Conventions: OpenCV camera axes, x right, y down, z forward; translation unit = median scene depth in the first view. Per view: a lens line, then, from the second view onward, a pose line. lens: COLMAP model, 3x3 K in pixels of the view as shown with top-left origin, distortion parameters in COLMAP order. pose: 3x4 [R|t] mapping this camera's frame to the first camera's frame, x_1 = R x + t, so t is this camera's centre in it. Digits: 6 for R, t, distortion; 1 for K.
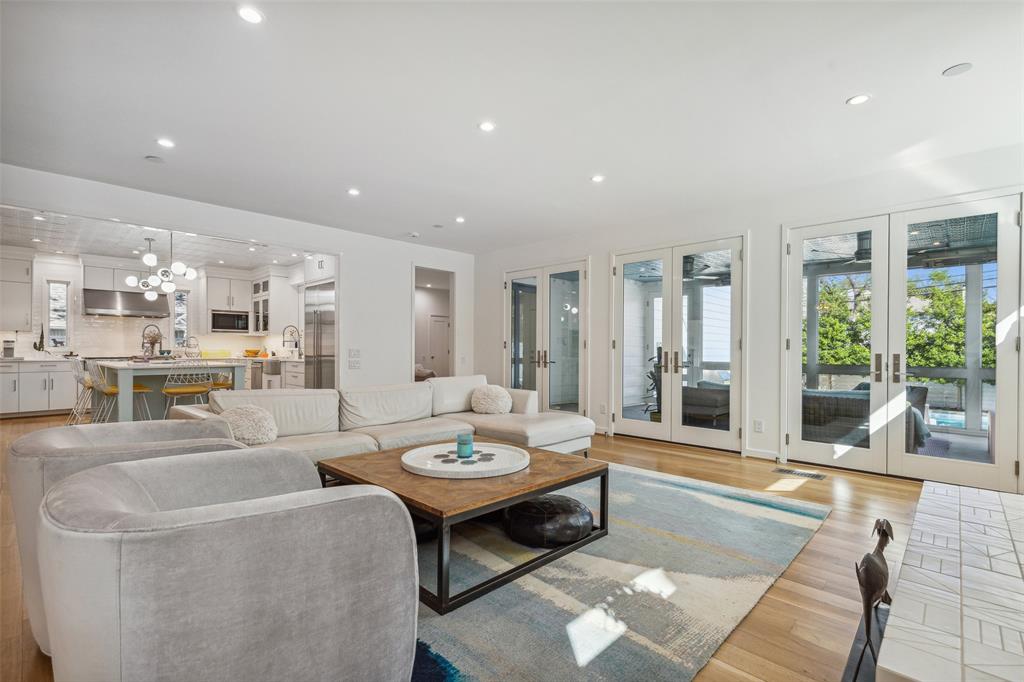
lens RADIAL K [[460.4, 0, 509.3], [0, 460.4, 347.5], [0, 0, 1]] dist [0.003205, 0.000642]
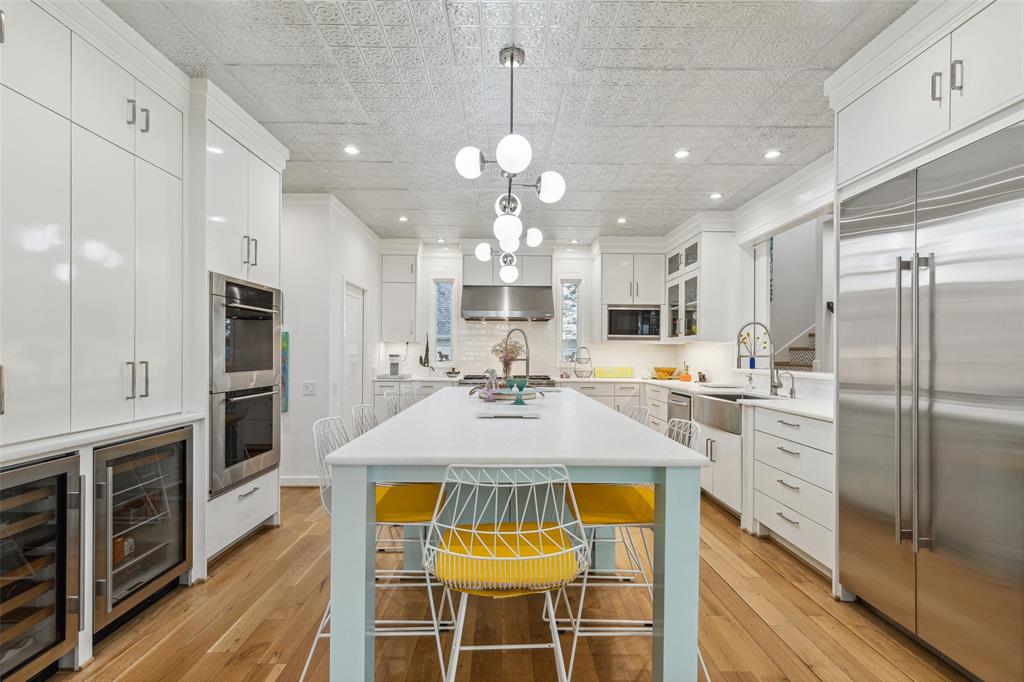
lens RADIAL K [[471.0, 0, 508.4], [0, 471.0, 354.1], [0, 0, 1]] dist [0.001945, 0.000208]
pose [[0.704773, 0.004370, -0.709420, -0.322218], [-0.002916, 0.999990, 0.003262, -0.017462], [0.709427, -0.000231, 0.704779, 0.509512]]
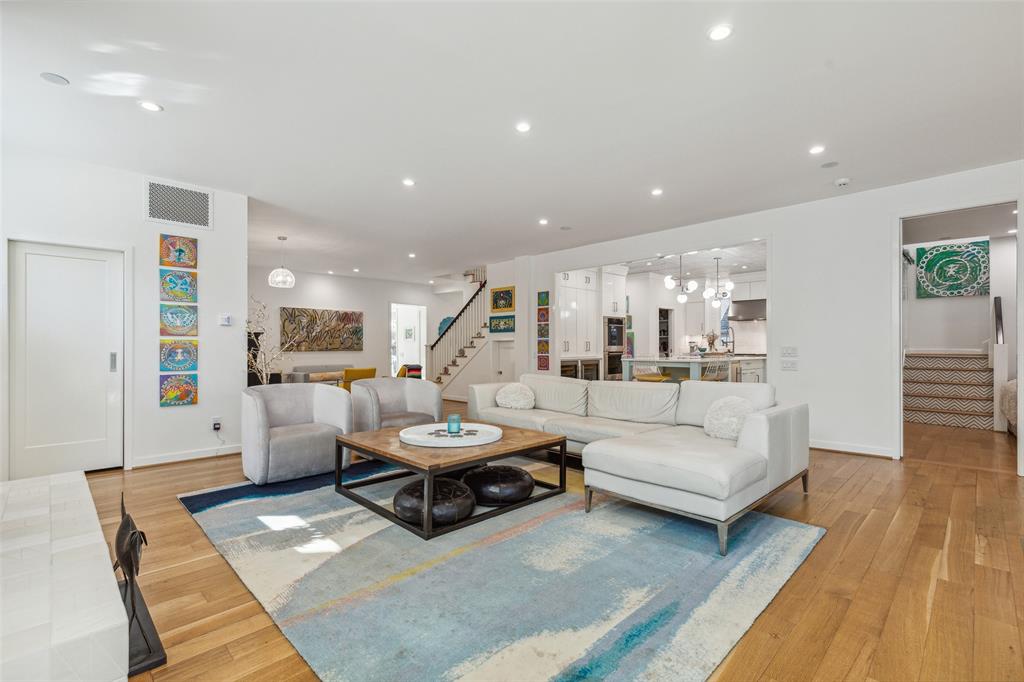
lens RADIAL K [[460.4, 0, 509.3], [0, 460.4, 347.5], [0, 0, 1]] dist [0.003205, 0.000642]
pose [[-0.020800, -0.005342, -0.999769, 0.381802], [0.004434, 0.999975, -0.005435, 0.005341], [0.999774, -0.004546, -0.020775, 0.393817]]
